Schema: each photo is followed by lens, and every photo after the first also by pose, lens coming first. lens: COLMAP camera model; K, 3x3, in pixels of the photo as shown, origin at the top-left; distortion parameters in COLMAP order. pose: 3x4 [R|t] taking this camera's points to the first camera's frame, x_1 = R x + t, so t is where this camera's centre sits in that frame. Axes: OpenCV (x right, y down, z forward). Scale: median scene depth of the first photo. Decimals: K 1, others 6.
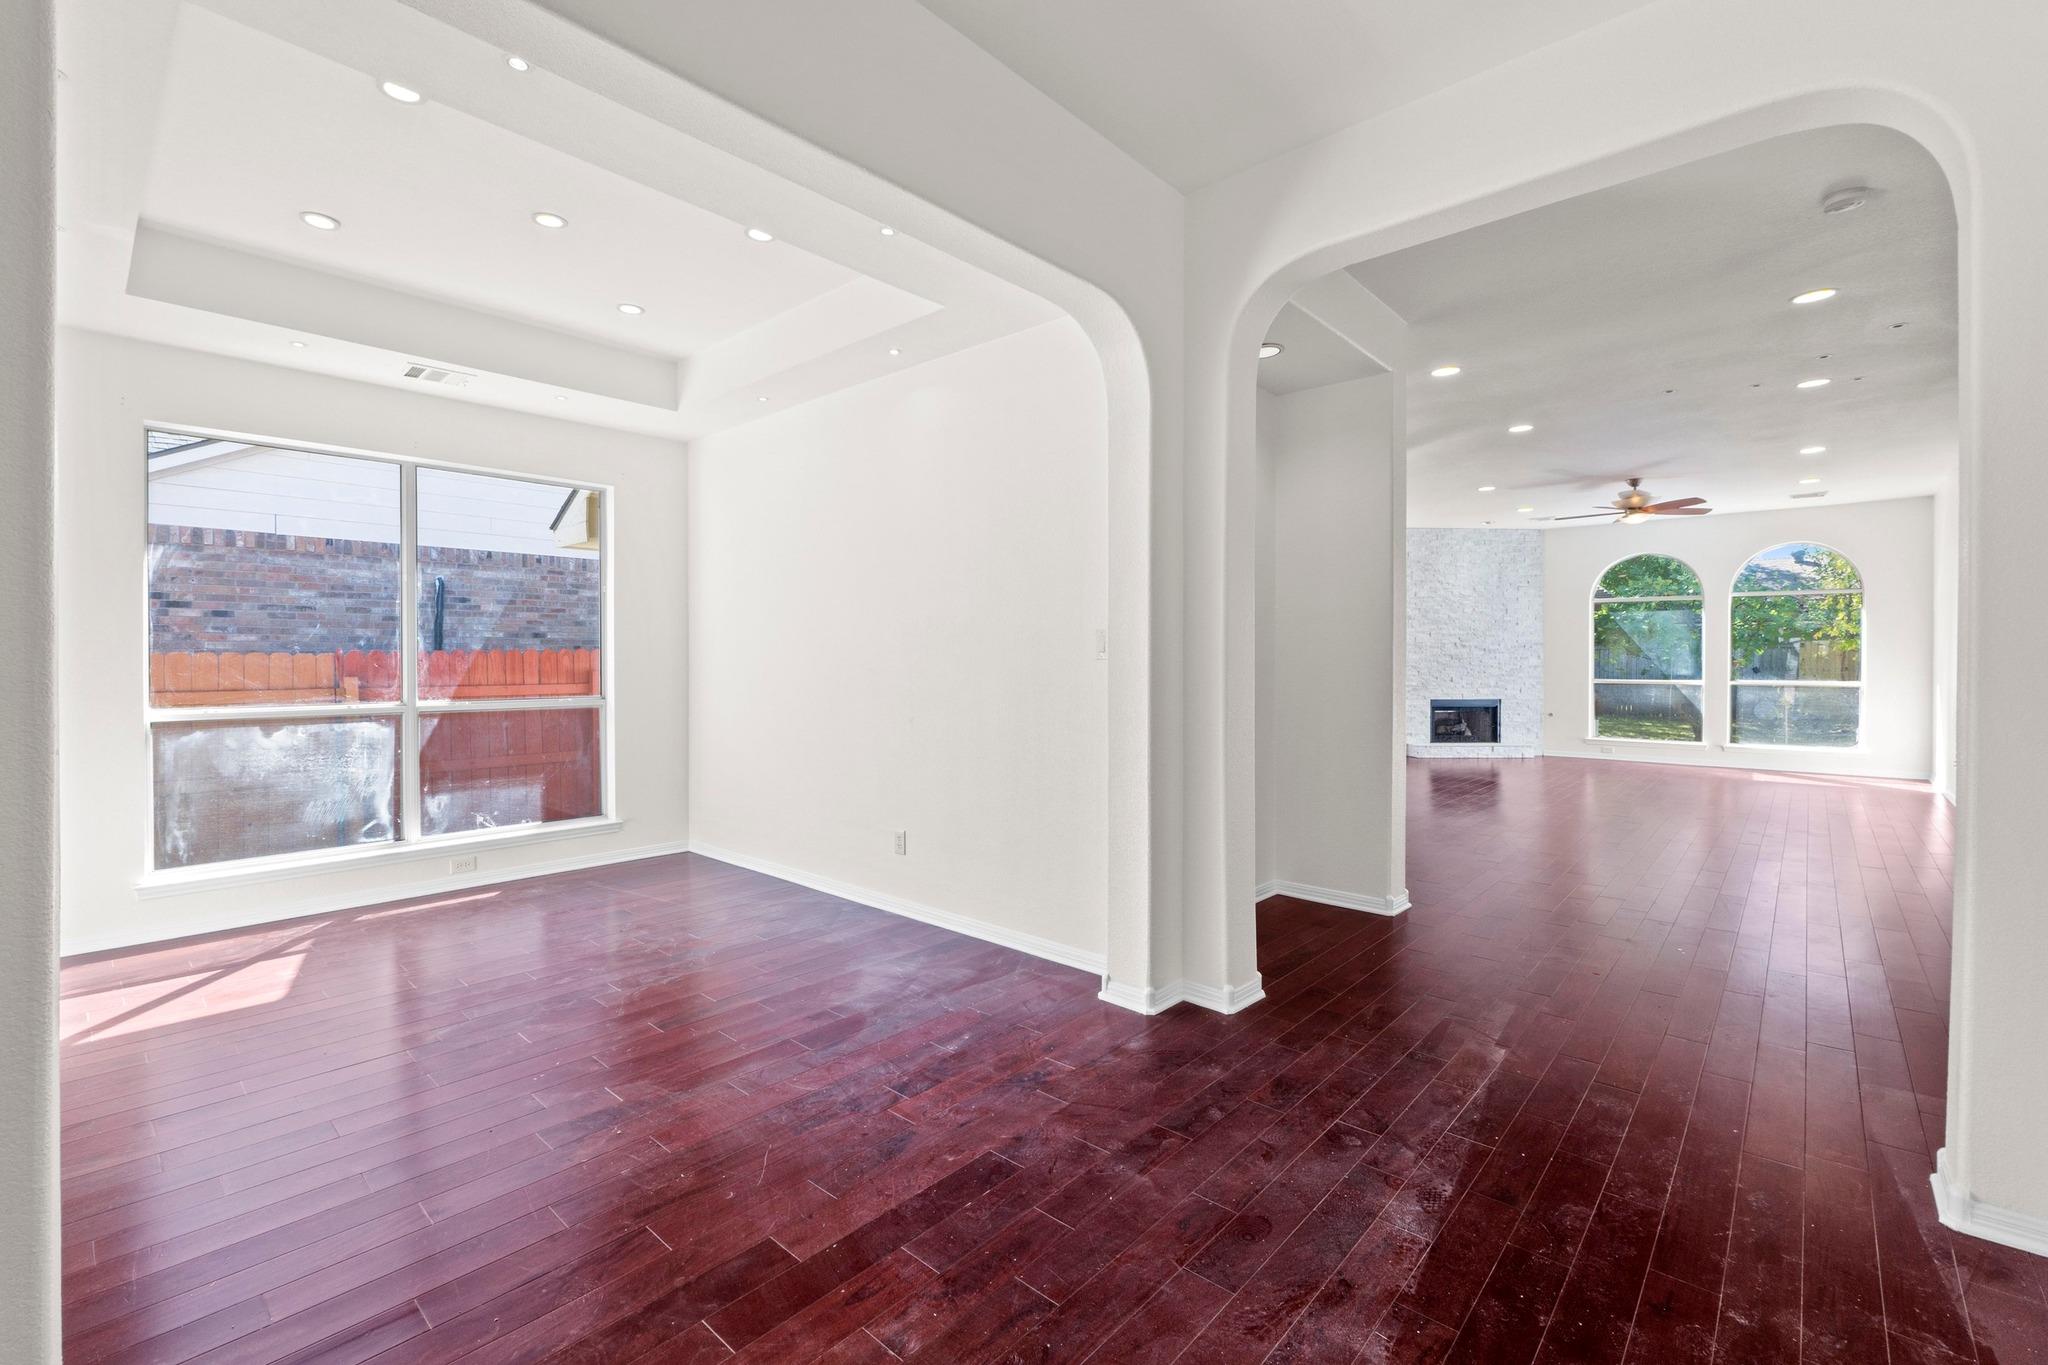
lens RADIAL K [[880.9, 0, 1015.7], [0, 880.9, 662.4], [0, 0, 1]] dist [-0.006345, -0.000425]
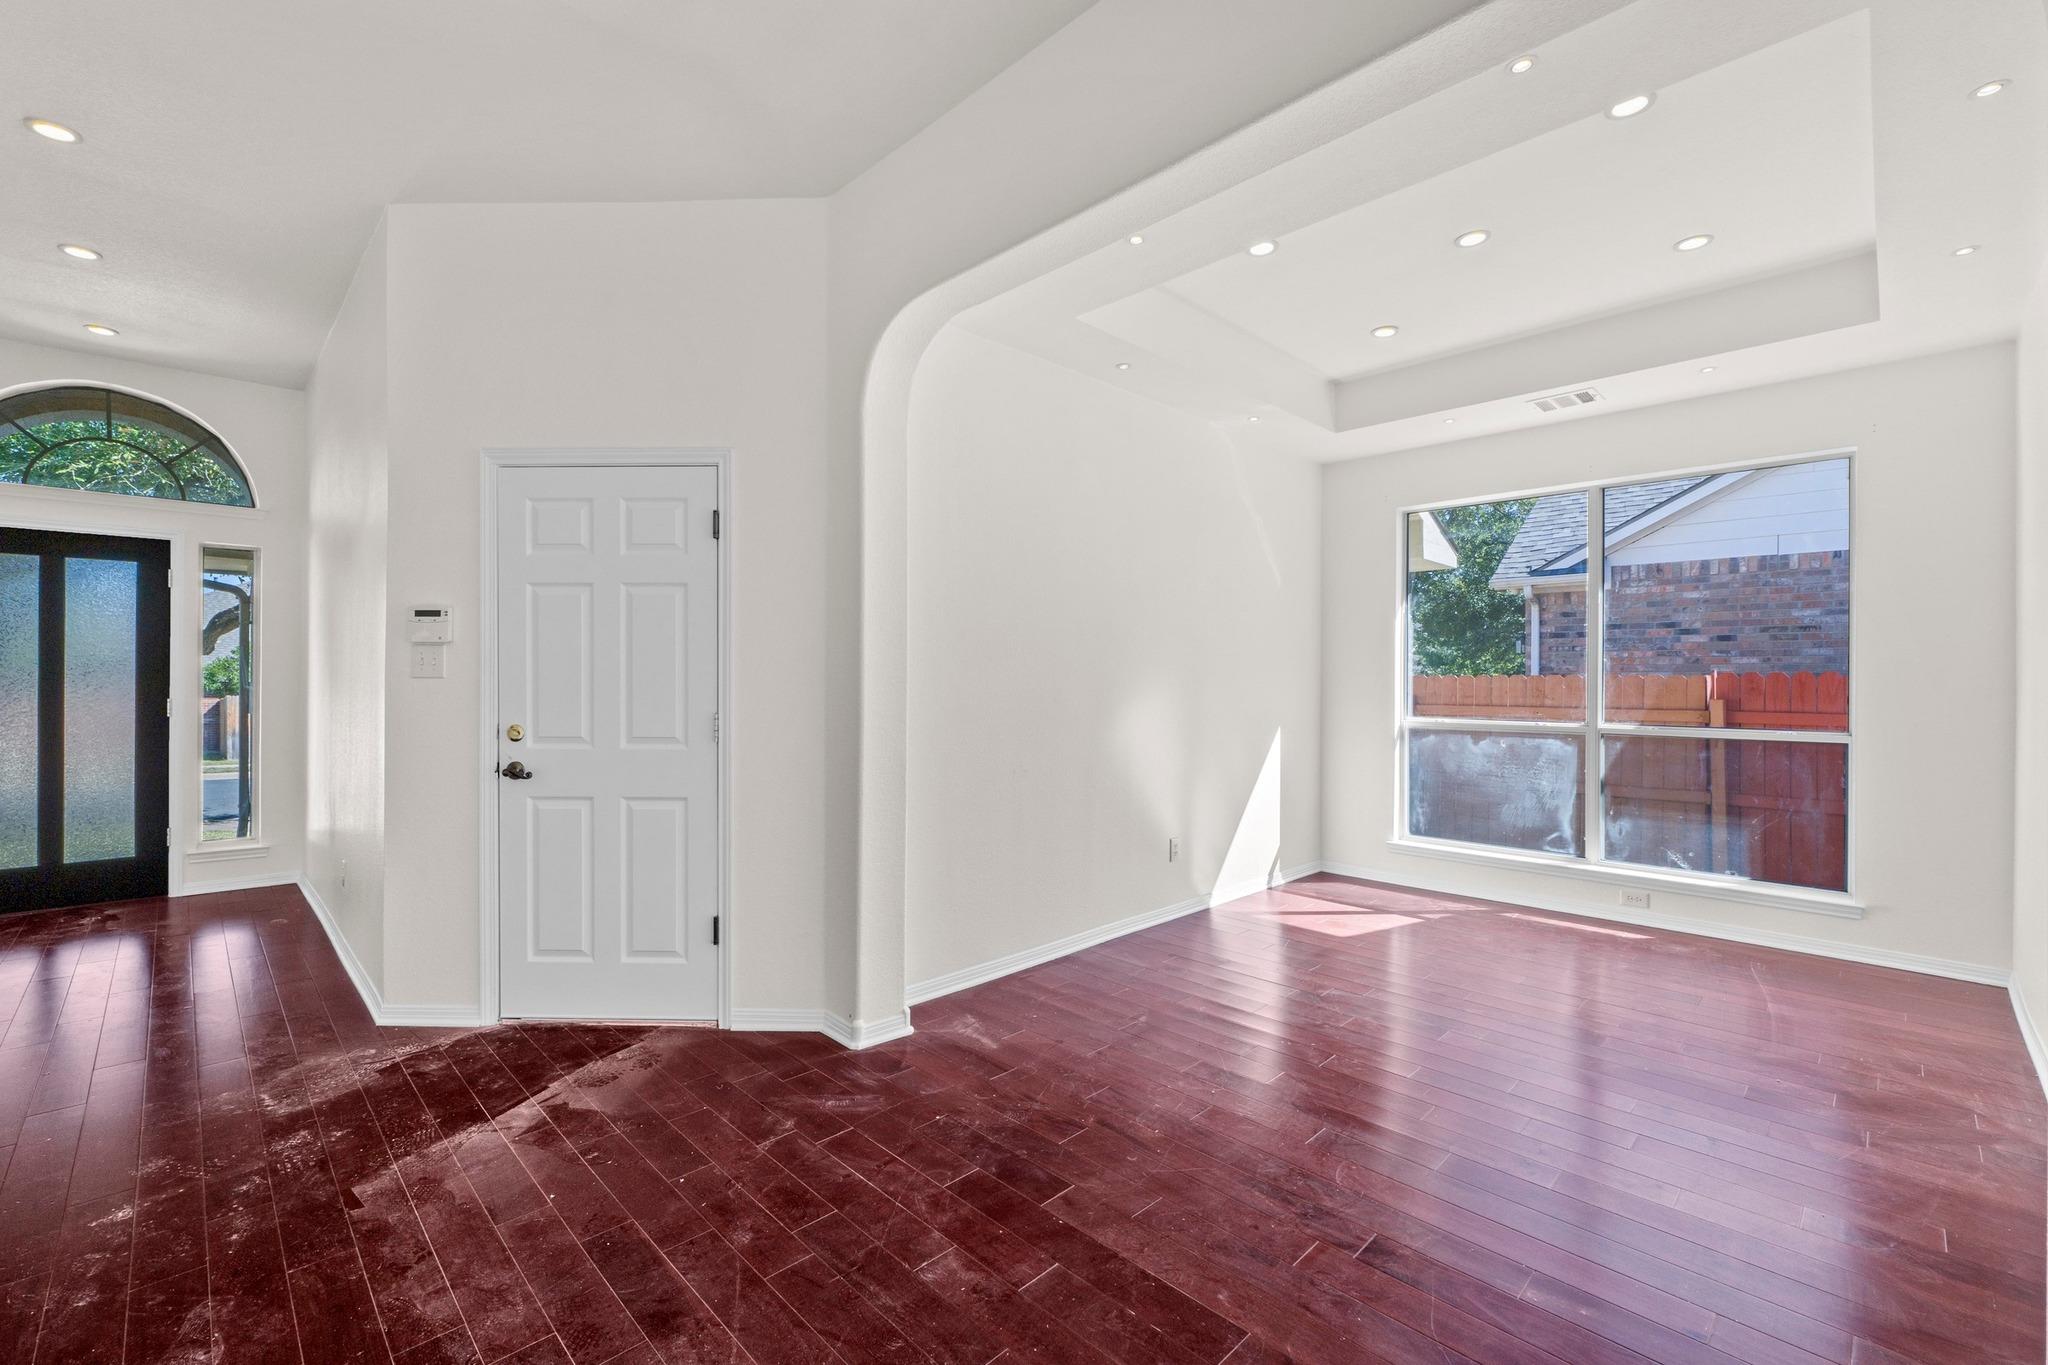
lens RADIAL K [[862.9, 0, 1019.6], [0, 862.9, 675.5], [0, 0, 1]] dist [-0.005895, 0.000407]
pose [[-0.056511, -0.002281, -0.998399, 0.335592], [-0.008405, 0.999963, -0.001809, -0.002389], [0.998367, 0.008289, -0.056528, 0.392934]]
